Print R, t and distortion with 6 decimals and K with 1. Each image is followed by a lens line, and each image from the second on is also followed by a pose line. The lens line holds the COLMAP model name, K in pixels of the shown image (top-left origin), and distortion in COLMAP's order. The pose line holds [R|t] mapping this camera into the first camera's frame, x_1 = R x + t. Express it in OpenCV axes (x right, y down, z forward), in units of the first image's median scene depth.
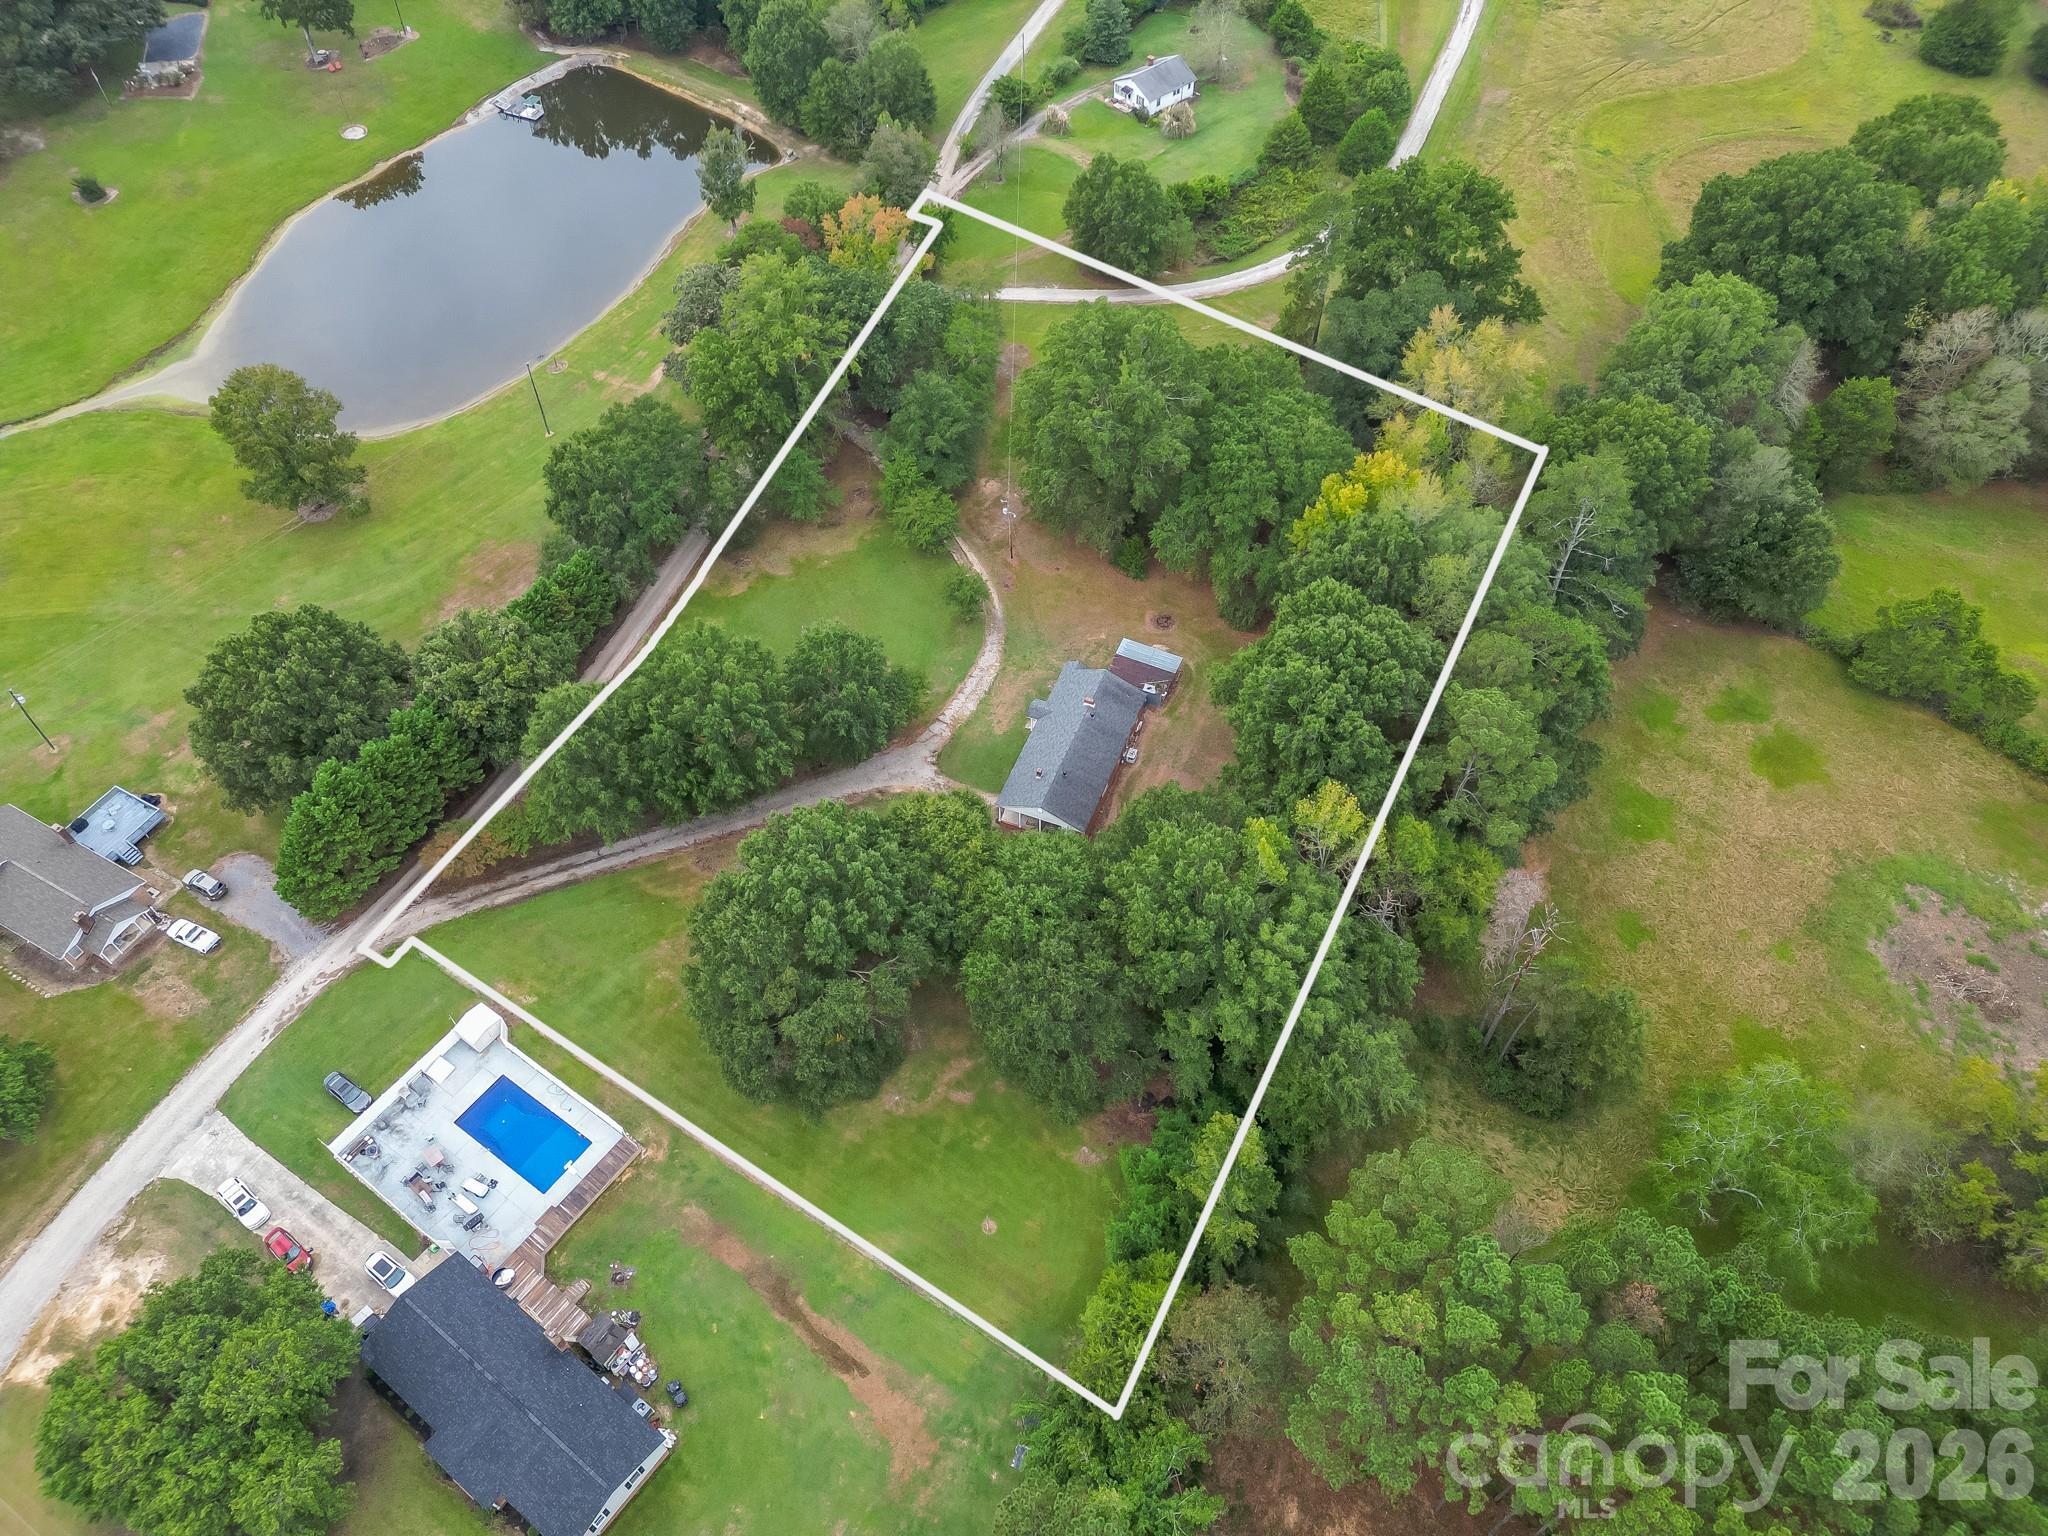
lens RADIAL K [[1421.7, 0, 1024.0], [0, 1421.7, 768.0], [0, 0, 1]] dist [0.079466, -0.072096]
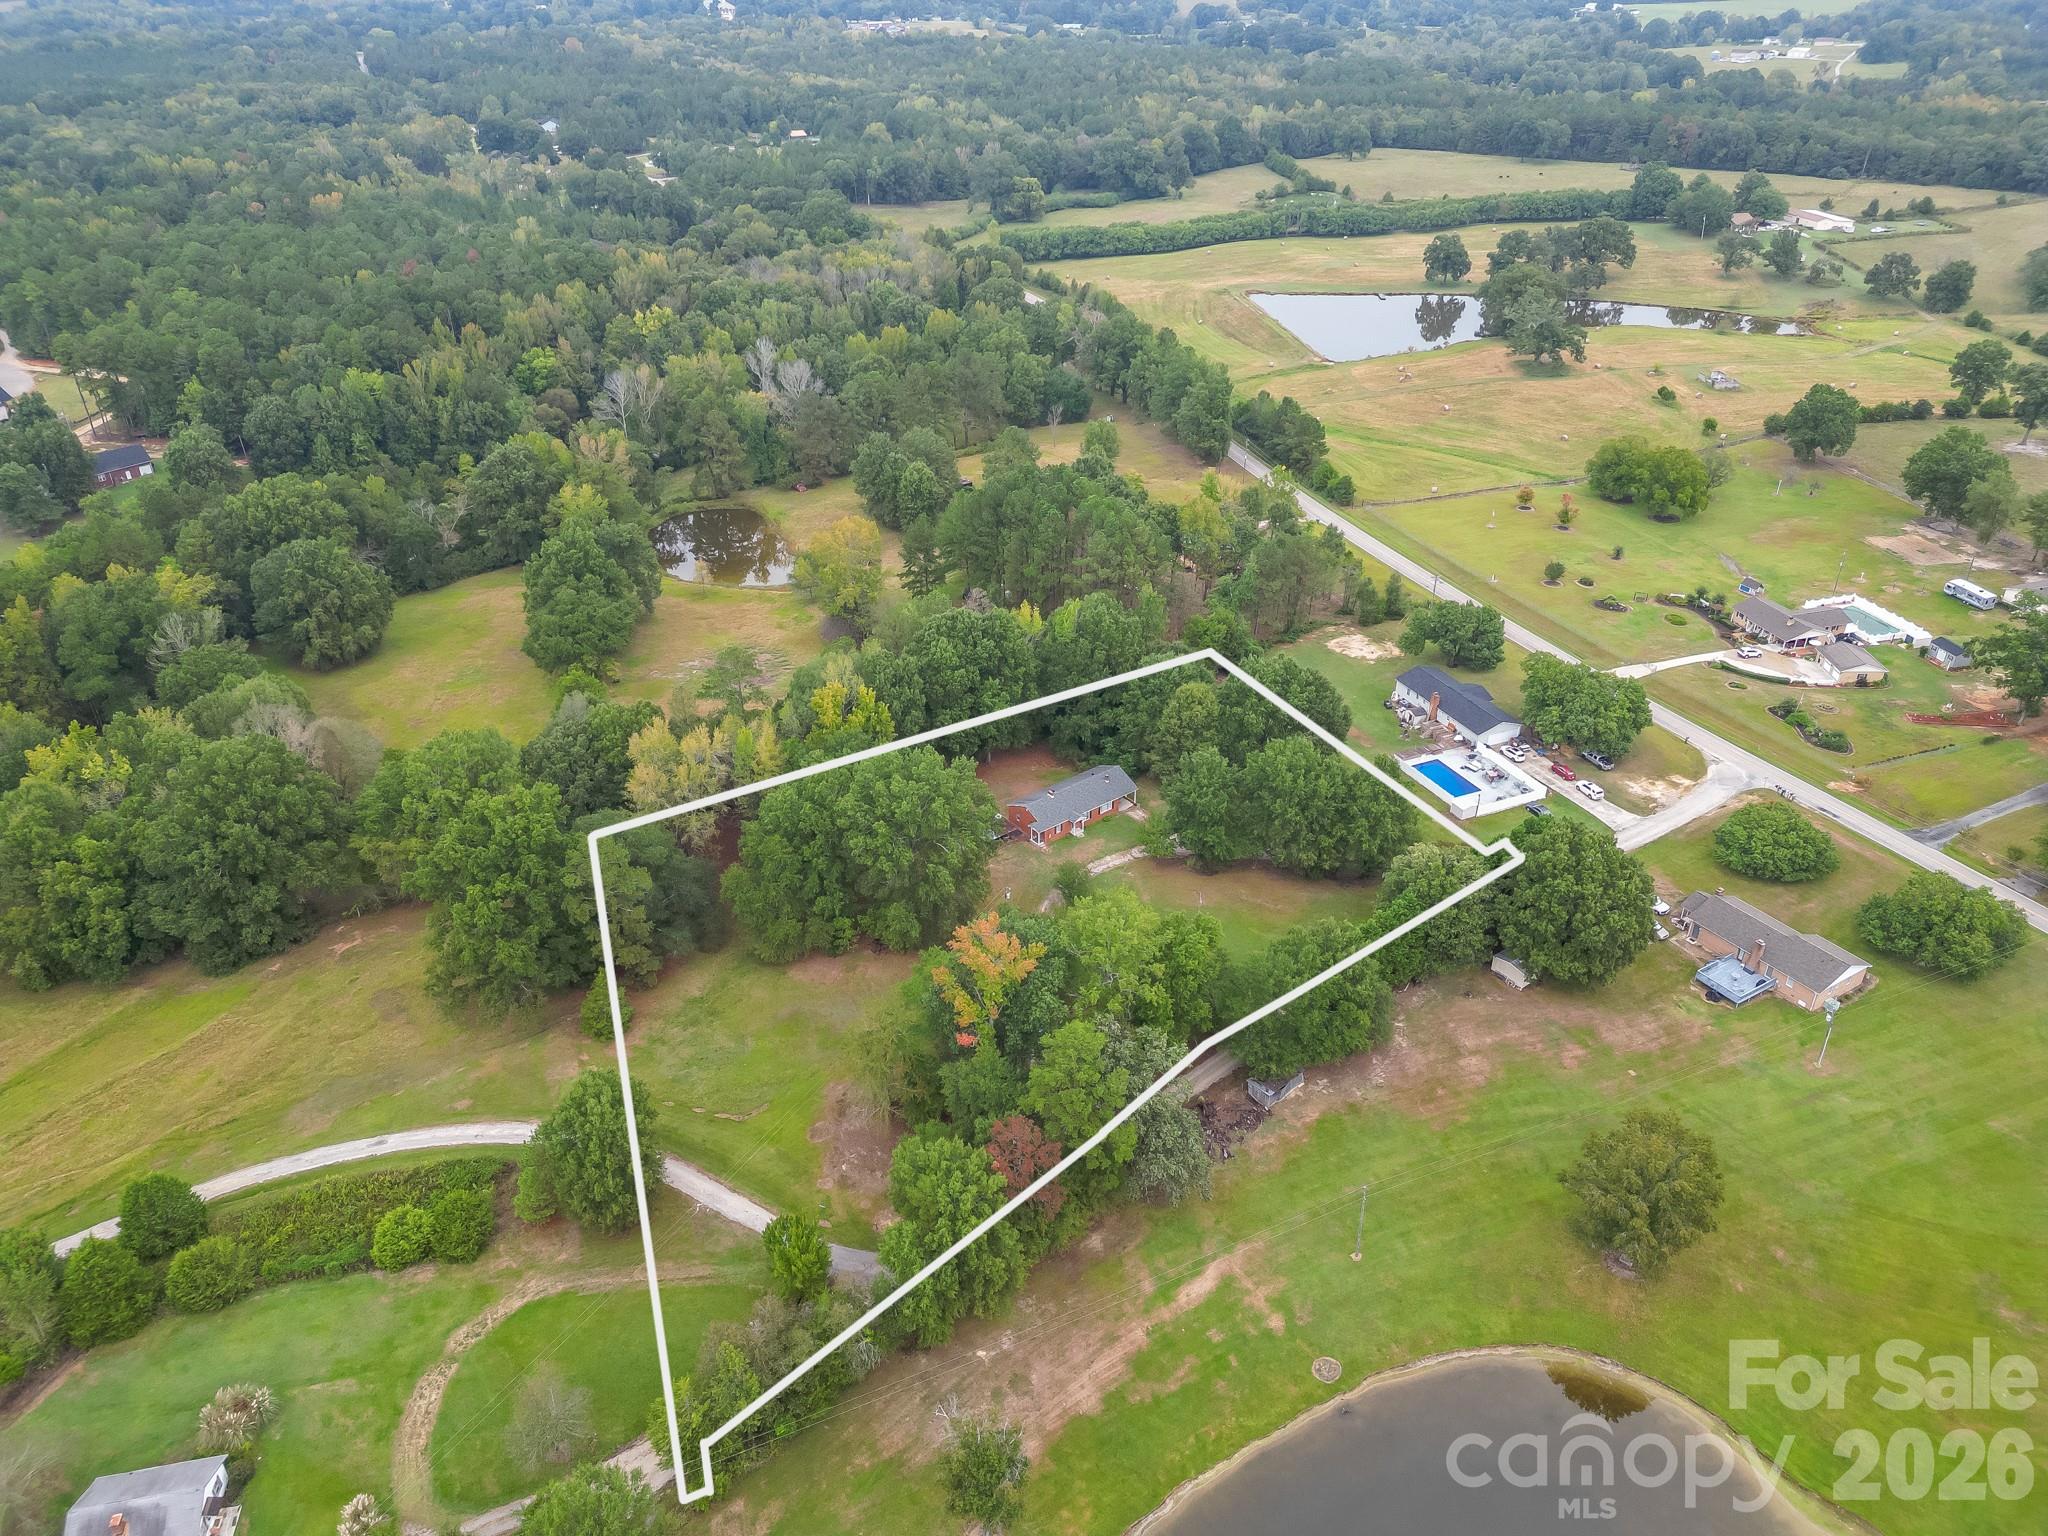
lens RADIAL K [[1423.0, 0, 1024.0], [0, 1423.0, 768.0], [0, 0, 1]] dist [0.074147, -0.056479]
pose [[-0.863526, -0.247403, 0.439447, -0.620186], [0.404089, 0.181896, 0.896452, -1.499298], [-0.301719, 0.951686, -0.057099, 1.124451]]
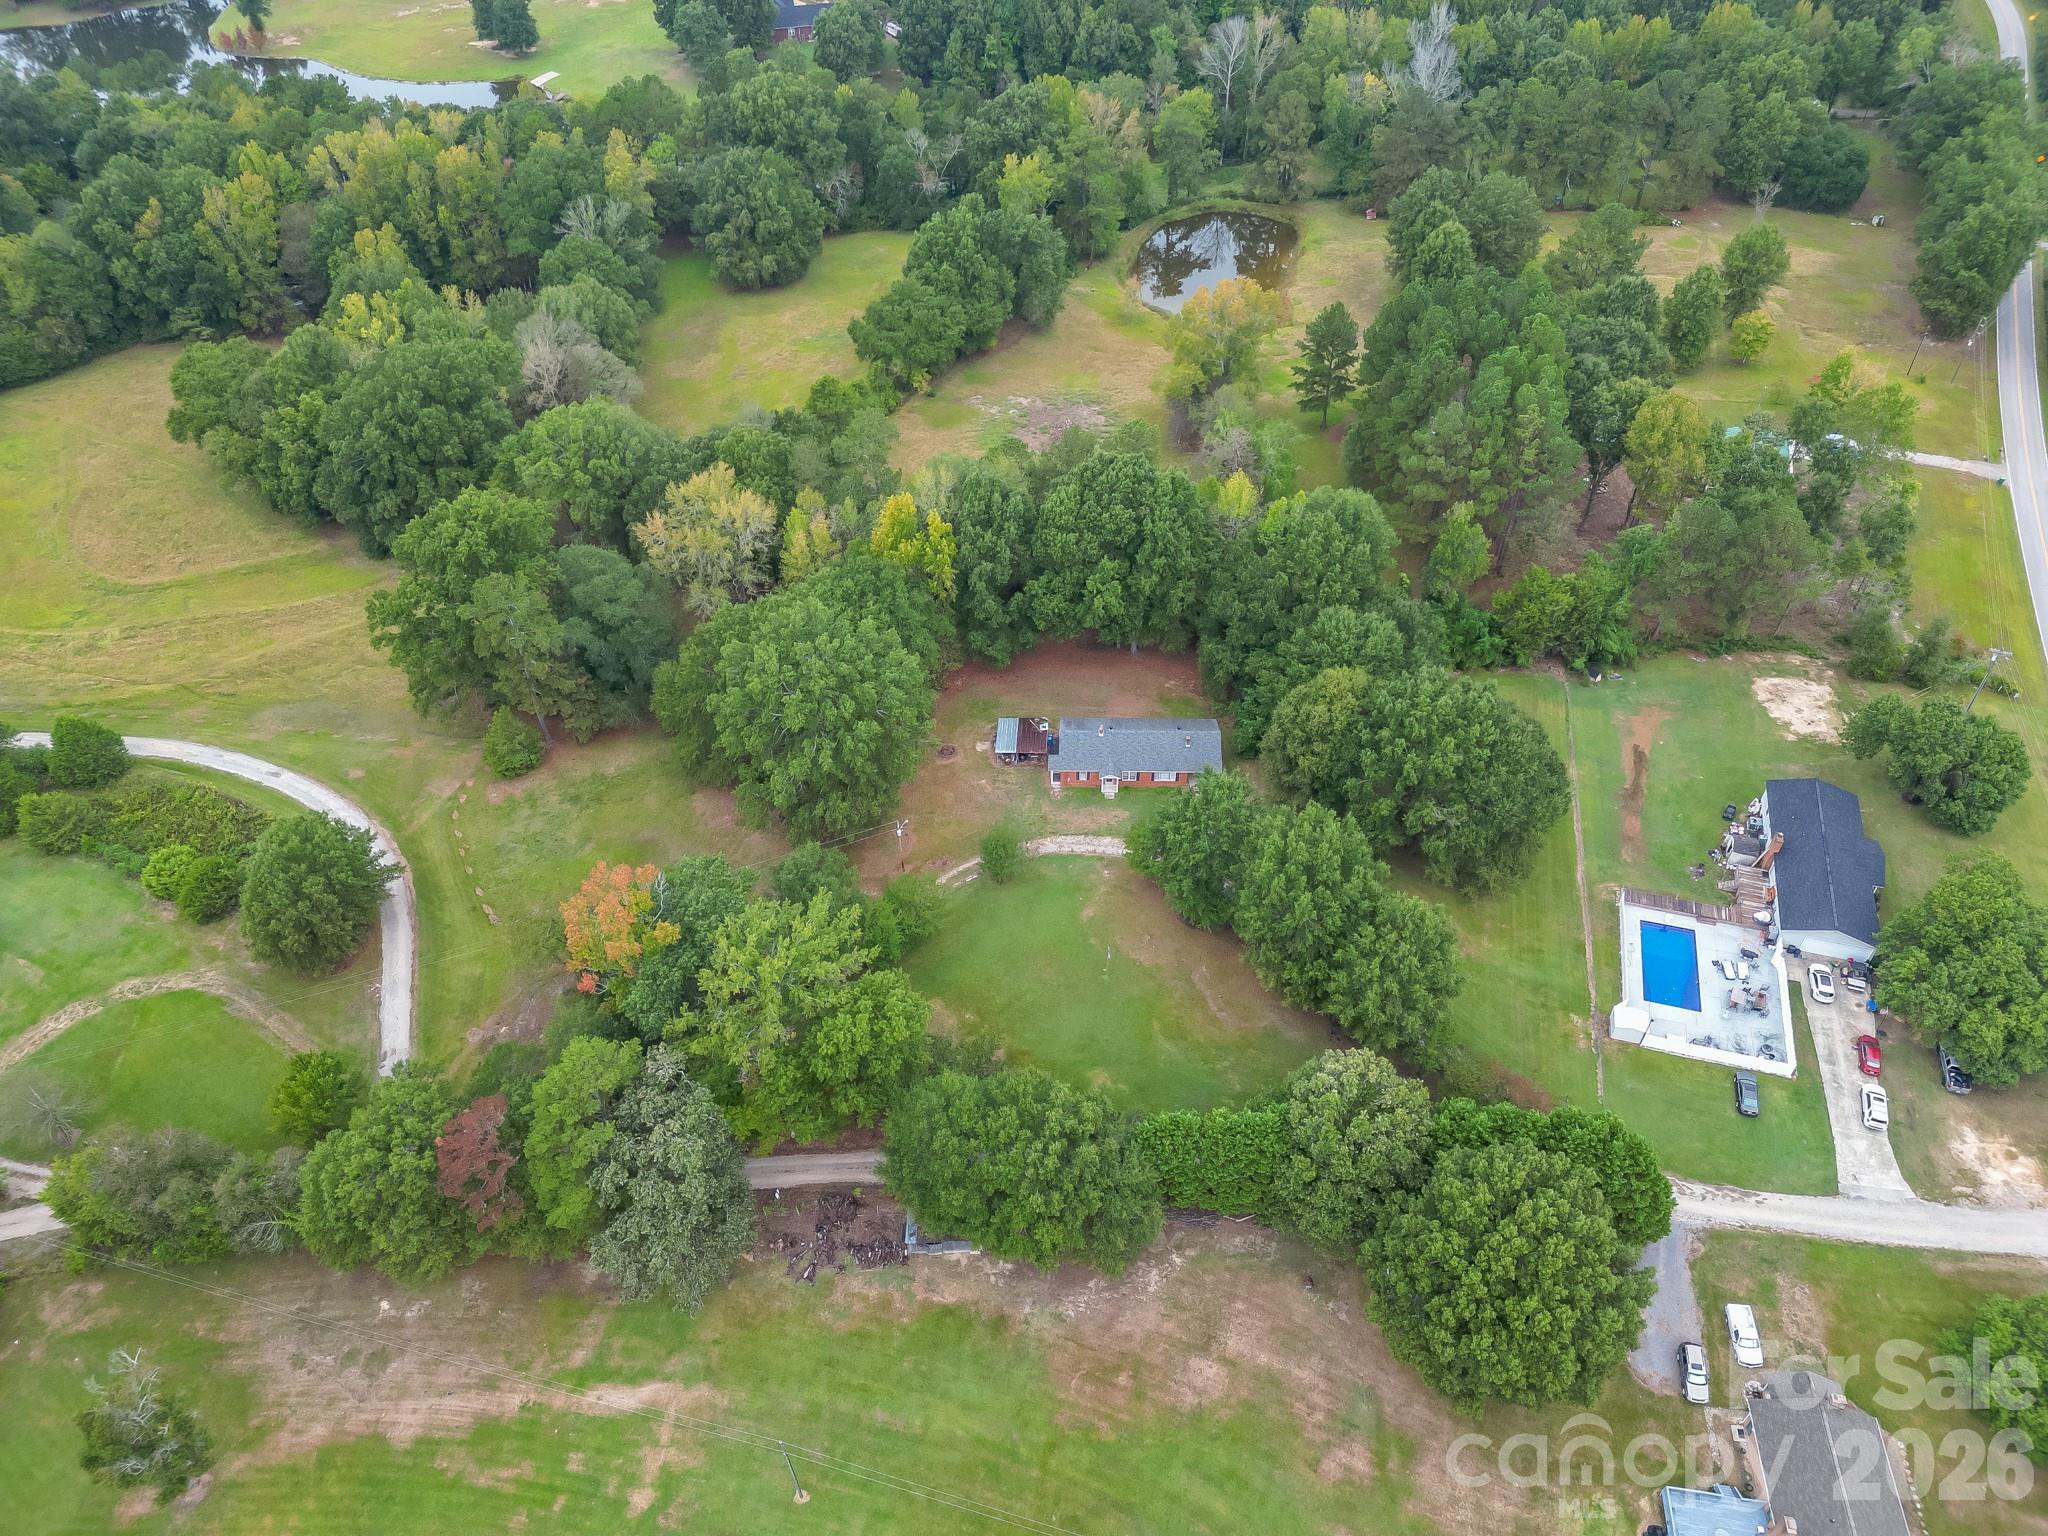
lens RADIAL K [[1421.7, 0, 1024.0], [0, 1421.7, 768.0], [0, 0, 1]] dist [0.079466, -0.072096]
pose [[-0.337386, -0.642223, 0.688273, -0.797975], [0.752312, 0.255546, 0.607226, -0.839662], [-0.565860, 0.722666, 0.396934, 0.624999]]
